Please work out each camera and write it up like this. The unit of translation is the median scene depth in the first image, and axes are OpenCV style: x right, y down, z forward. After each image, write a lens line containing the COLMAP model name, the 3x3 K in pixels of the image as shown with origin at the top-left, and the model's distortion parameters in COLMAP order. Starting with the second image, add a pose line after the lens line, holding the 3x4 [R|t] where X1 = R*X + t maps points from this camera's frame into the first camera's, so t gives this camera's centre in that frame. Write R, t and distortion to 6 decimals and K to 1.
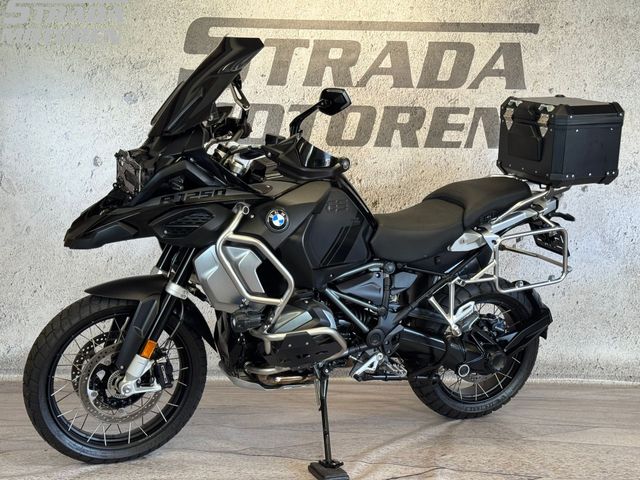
lens RADIAL K [[964.4, 0, 320.0], [0, 964.4, 240.0], [0, 0, 1]] dist [0.125407, -0.018772]
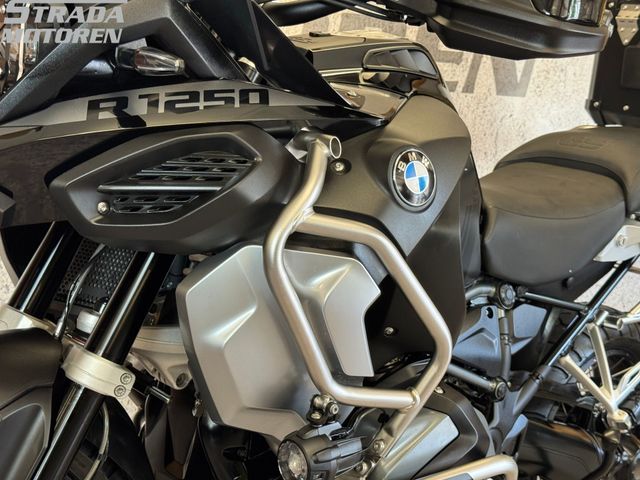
lens RADIAL K [[964.4, 0, 320.0], [0, 964.4, 240.0], [0, 0, 1]] dist [0.125407, -0.018772]
pose [[0.945184, 0.000829, 0.326538, -0.169610], [0.003487, 0.999914, -0.012631, 0.006451], [-0.326520, 0.013077, 0.945100, 0.571192]]
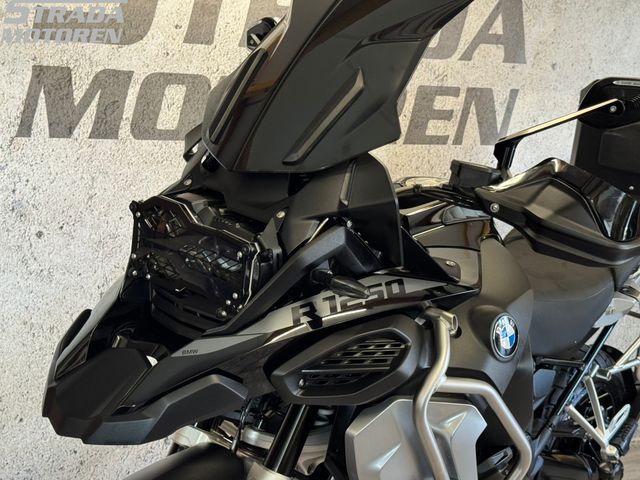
lens RADIAL K [[954.7, 0, 320.0], [0, 954.7, 240.0], [0, 0, 1]] dist [0.113375, -0.064358]
pose [[0.911051, -0.043125, 0.410032, -0.287328], [0.019325, 0.997888, 0.062015, -0.089238], [-0.411840, -0.048575, 0.909961, 0.505002]]
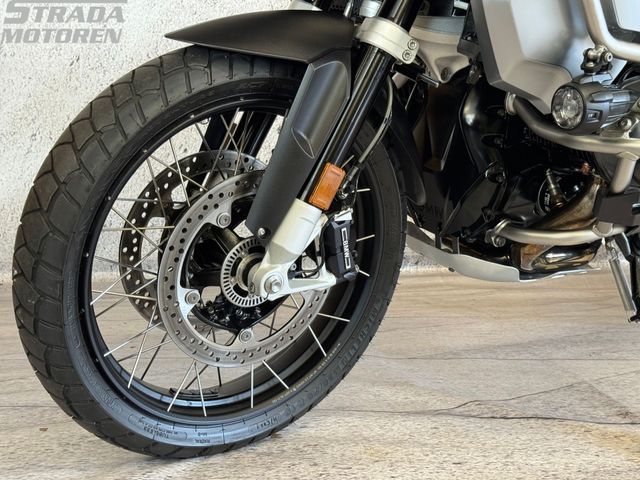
lens RADIAL K [[954.7, 0, 320.0], [0, 954.7, 240.0], [0, 0, 1]] dist [0.113375, -0.064358]
pose [[0.985088, -0.021839, 0.170660, -0.222679], [0.005097, 0.995180, 0.097931, 0.085760], [-0.171976, -0.095601, 0.980451, 0.541699]]
